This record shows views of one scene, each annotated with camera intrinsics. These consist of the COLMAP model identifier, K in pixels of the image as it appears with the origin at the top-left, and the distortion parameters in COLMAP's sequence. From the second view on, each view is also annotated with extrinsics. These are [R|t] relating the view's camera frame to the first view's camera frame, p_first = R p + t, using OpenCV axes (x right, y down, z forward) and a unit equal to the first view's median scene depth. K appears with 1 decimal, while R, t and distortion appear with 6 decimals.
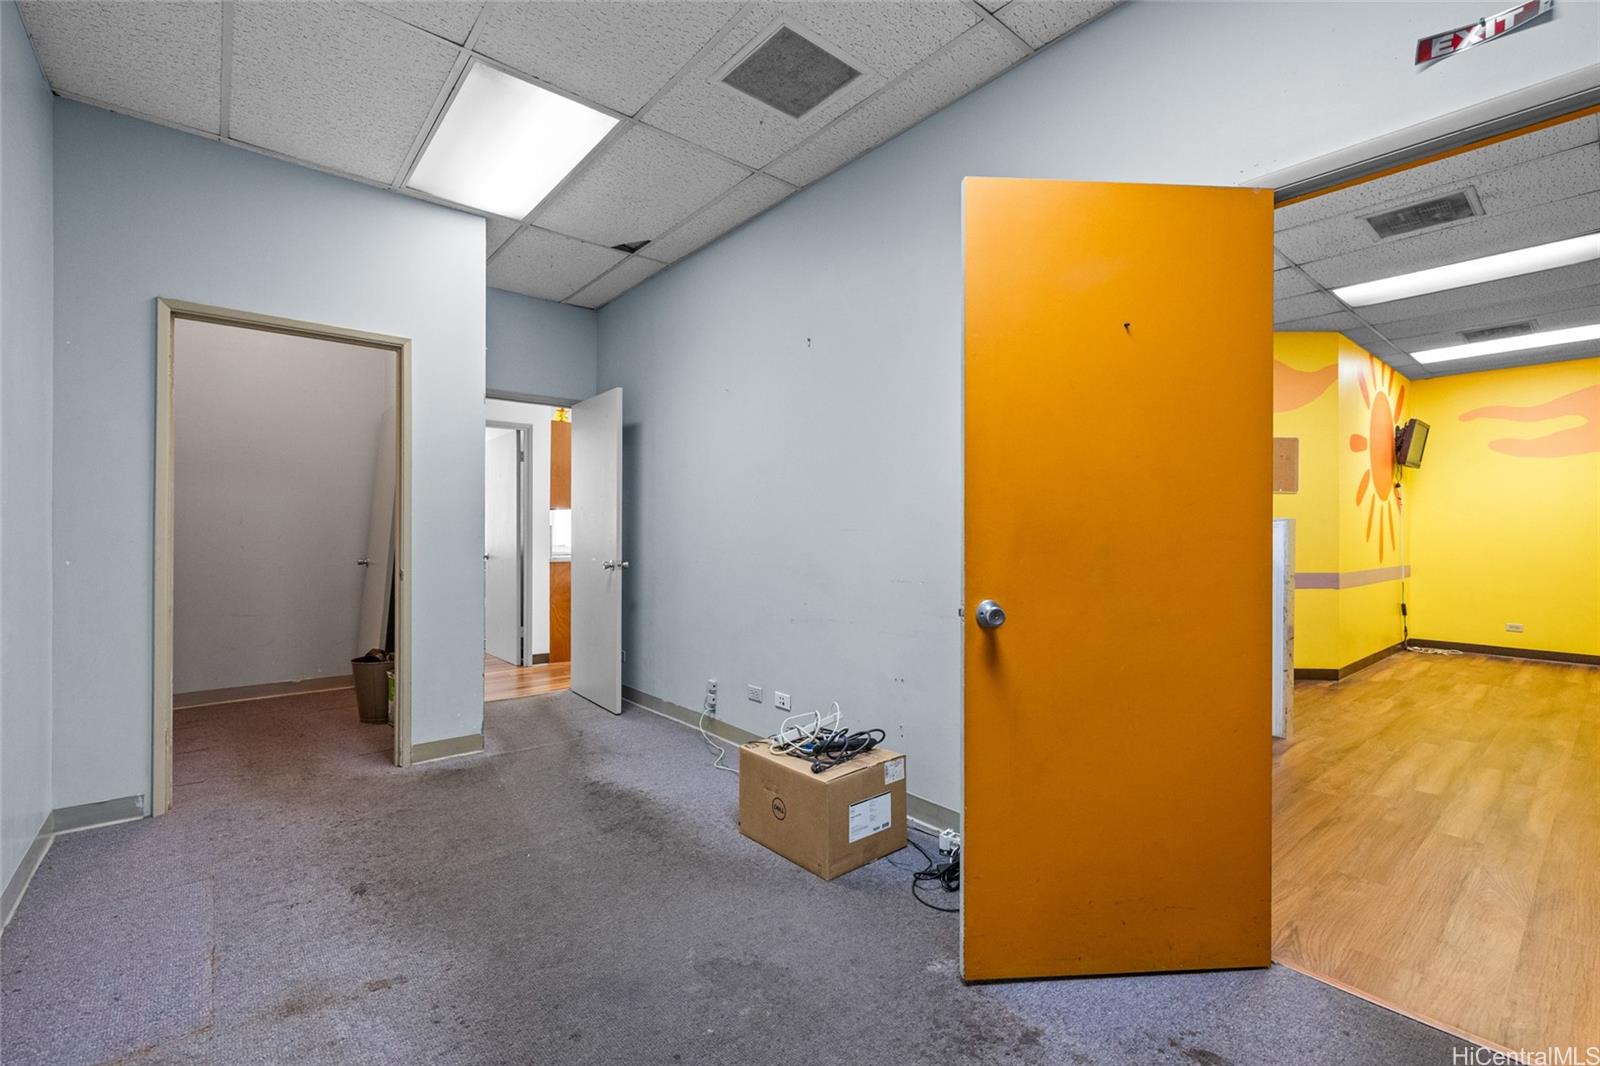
lens RADIAL K [[689.3, 0, 813.7], [0, 689.3, 529.4], [0, 0, 1]] dist [0.000224, -0.000148]
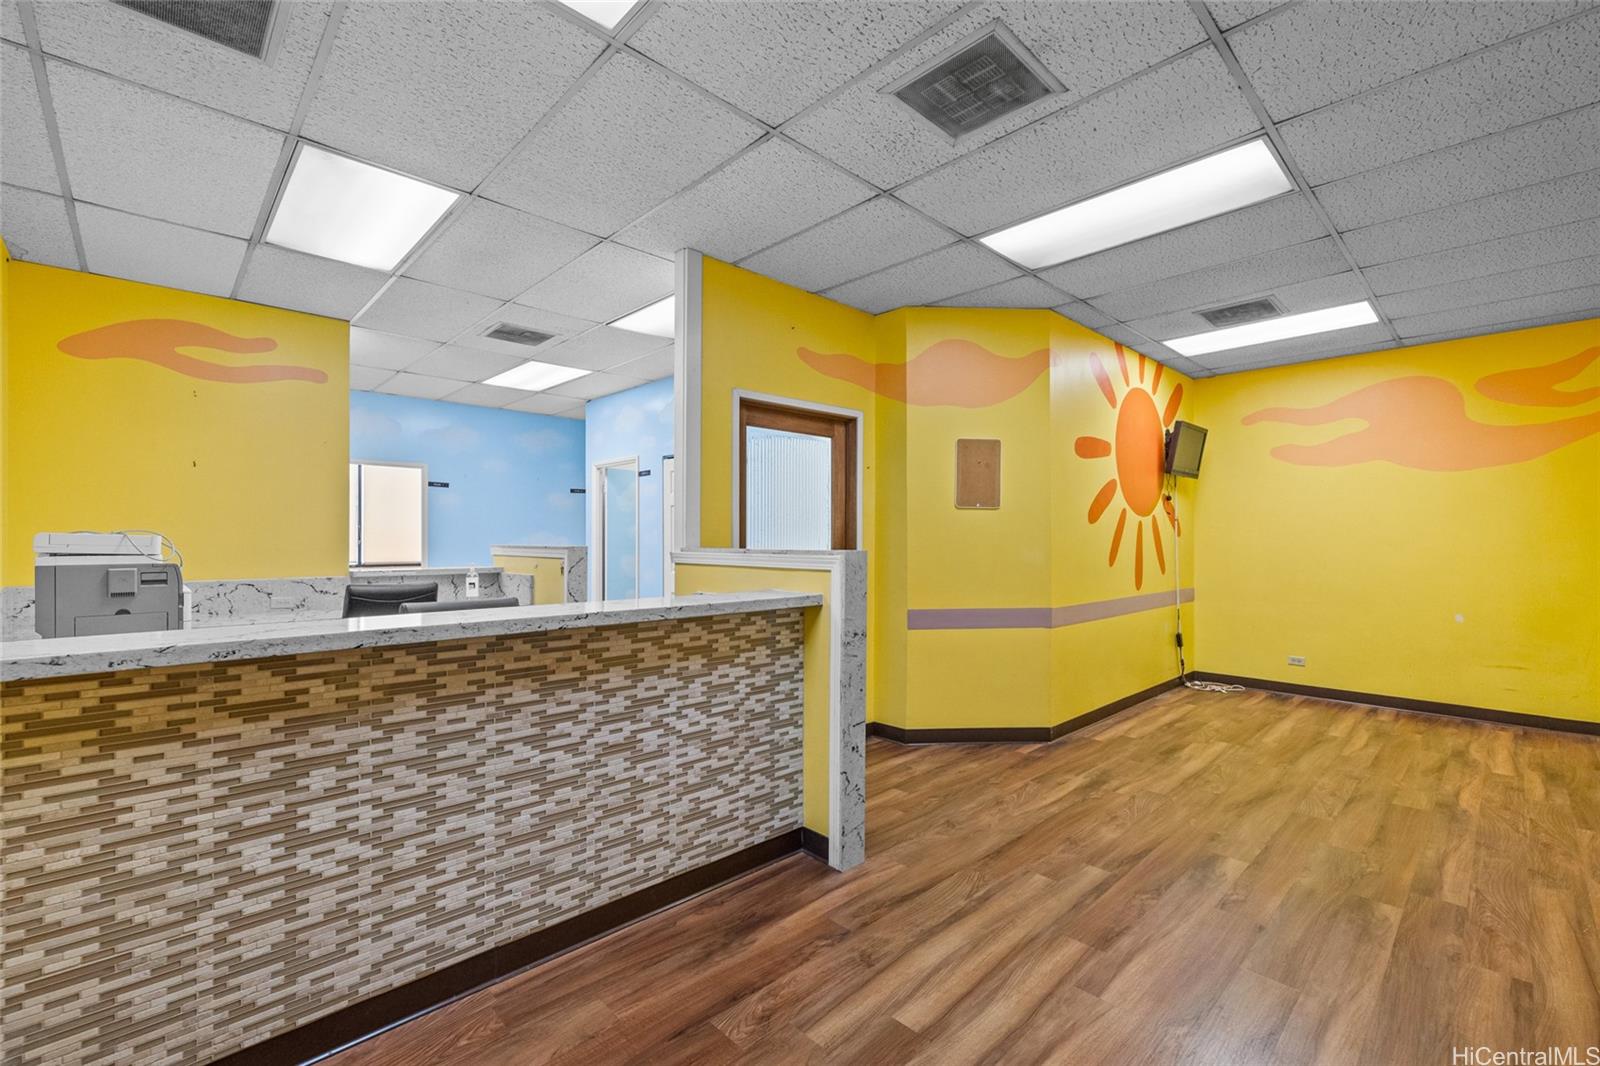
lens RADIAL K [[673.4, 0, 790.9], [0, 673.4, 534.3], [0, 0, 1]] dist [0.001473, 0.000209]
pose [[0.998266, -0.000110, 0.058857, 0.367637], [0.000187, 0.999999, -0.001311, -0.019802], [-0.058856, 0.001320, 0.998266, 0.206196]]
